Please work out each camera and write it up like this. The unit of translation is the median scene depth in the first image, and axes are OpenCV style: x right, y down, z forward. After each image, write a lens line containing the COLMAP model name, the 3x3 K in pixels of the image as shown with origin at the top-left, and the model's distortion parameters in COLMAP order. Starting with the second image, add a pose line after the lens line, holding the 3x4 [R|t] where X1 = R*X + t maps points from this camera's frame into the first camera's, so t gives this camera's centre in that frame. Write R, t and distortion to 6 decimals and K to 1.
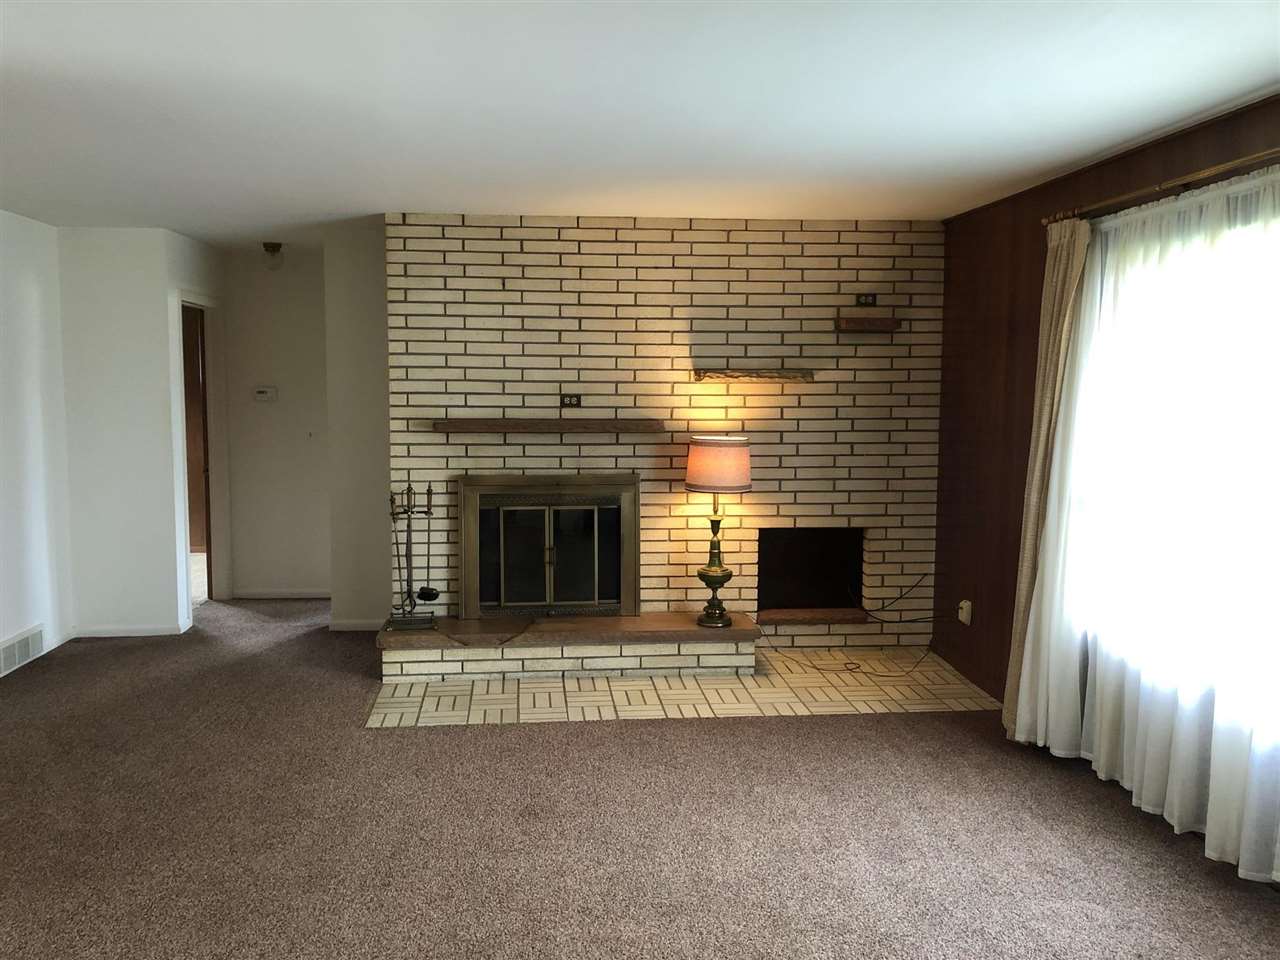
lens RADIAL K [[1048.4, 0, 631.3], [0, 1048.4, 475.8], [0, 0, 1]] dist [0.069482, -0.090529]
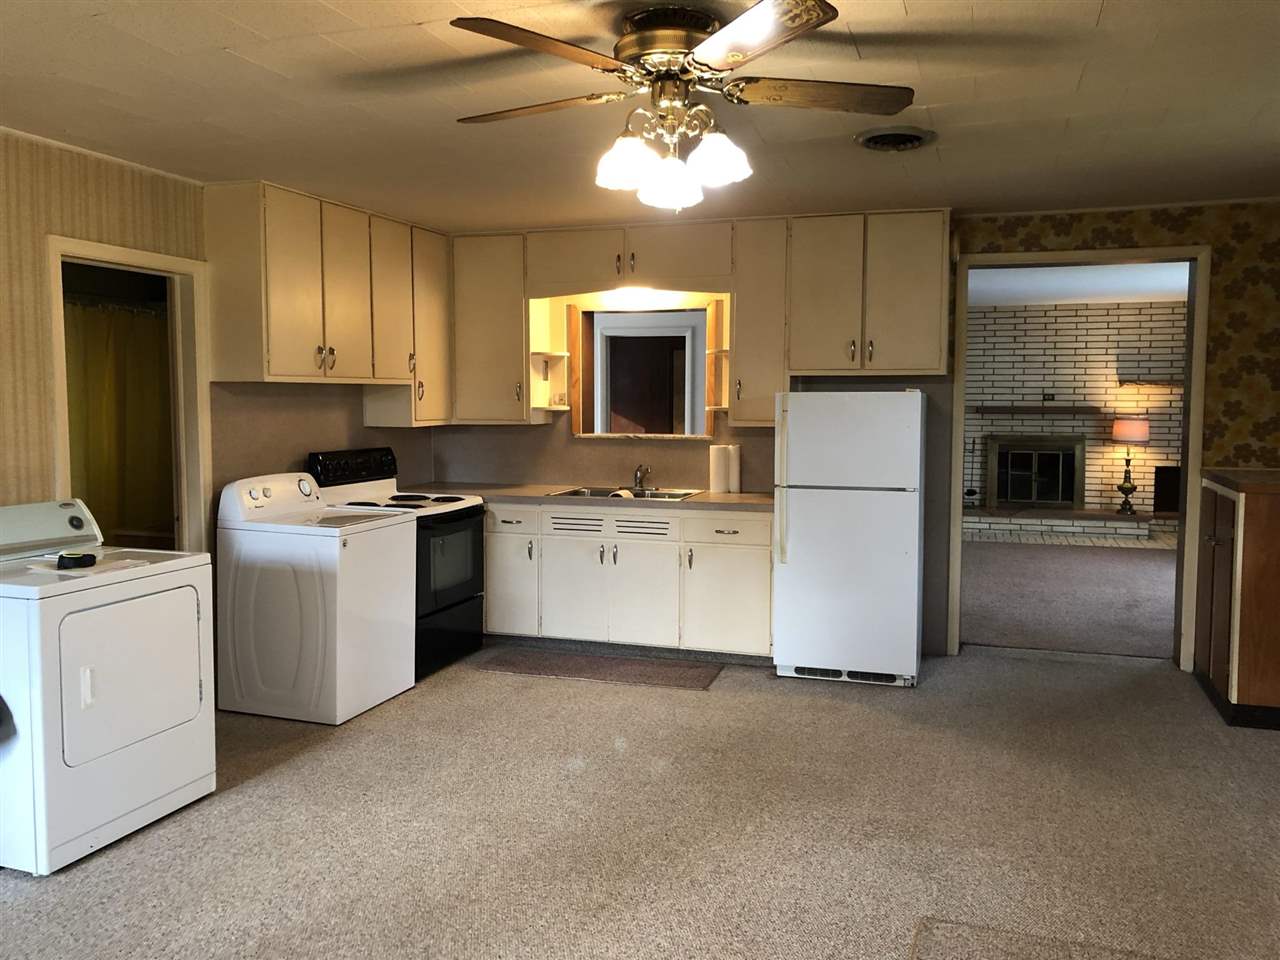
lens RADIAL K [[1026.4, 0, 674.5], [0, 1026.4, 465.4], [0, 0, 1]] dist [0.031072, -0.002562]
pose [[0.925226, 0.024986, -0.378592, 0.027362], [-0.030353, 0.999506, -0.008212, 0.092502], [0.378200, 0.019090, 0.925527, -1.043025]]
